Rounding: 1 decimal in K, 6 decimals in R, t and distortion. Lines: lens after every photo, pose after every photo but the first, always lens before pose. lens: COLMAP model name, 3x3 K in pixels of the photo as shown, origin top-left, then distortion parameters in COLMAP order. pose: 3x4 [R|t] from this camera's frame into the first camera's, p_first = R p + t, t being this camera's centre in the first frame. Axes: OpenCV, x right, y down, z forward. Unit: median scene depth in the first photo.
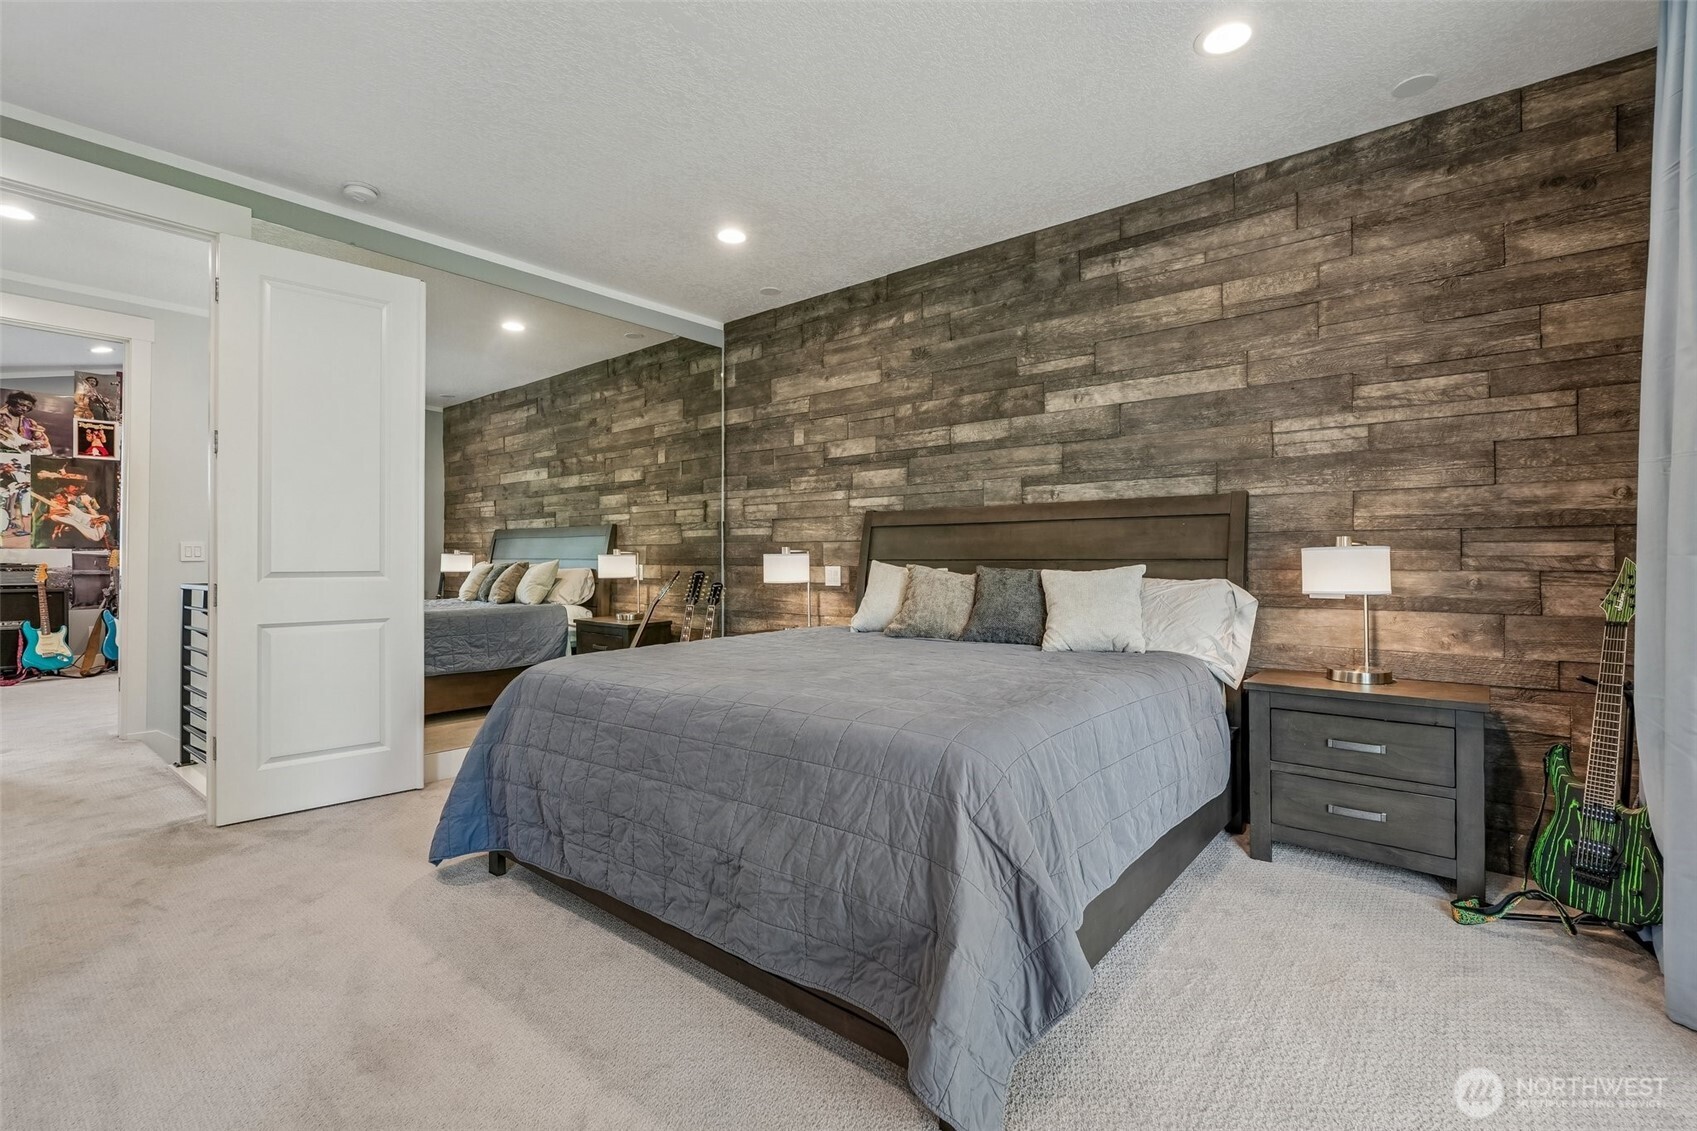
lens RADIAL K [[748.0, 0, 841.2], [0, 748.0, 564.2], [0, 0, 1]] dist [-0.011533, 0.003404]
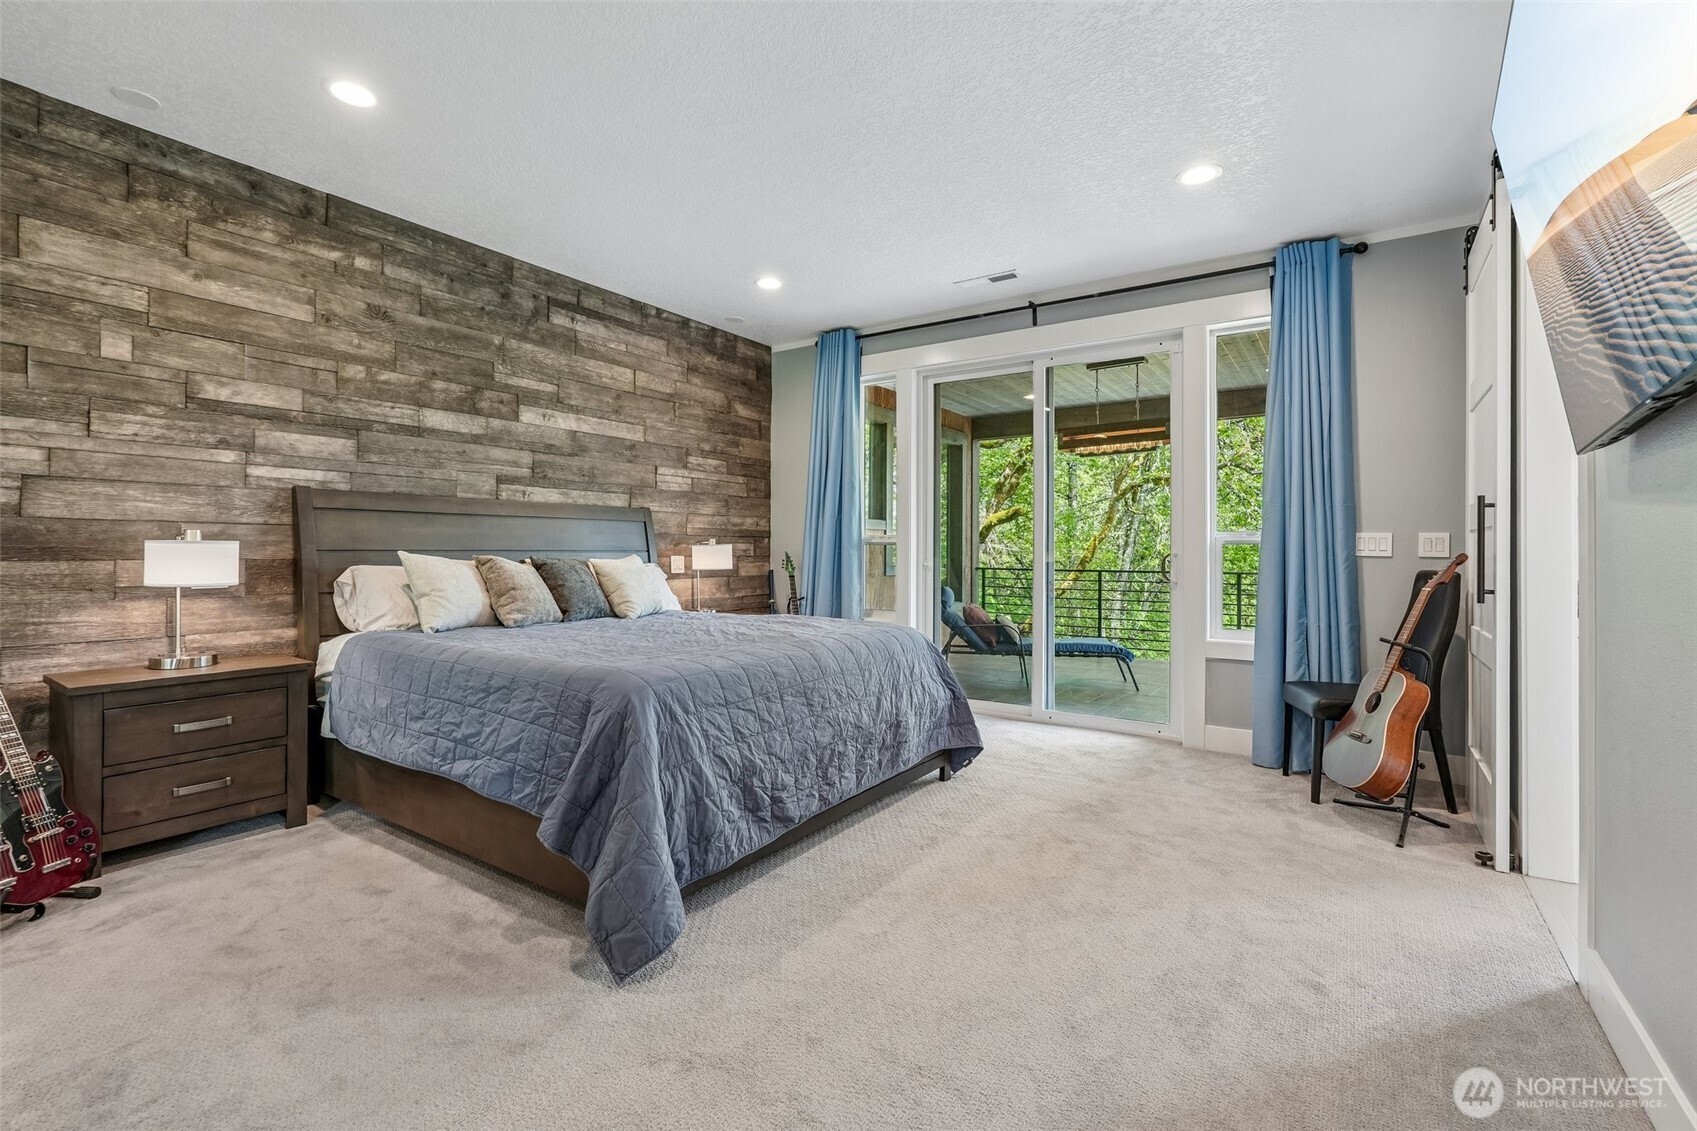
lens RADIAL K [[748.0, 0, 844.3], [0, 748.0, 555.9], [0, 0, 1]] dist [-0.011533, 0.003404]
pose [[-0.080268, -0.013883, 0.996677, -0.890678], [-0.007441, 0.999883, 0.013328, -0.016297], [-0.996746, -0.006346, -0.080362, 0.583914]]
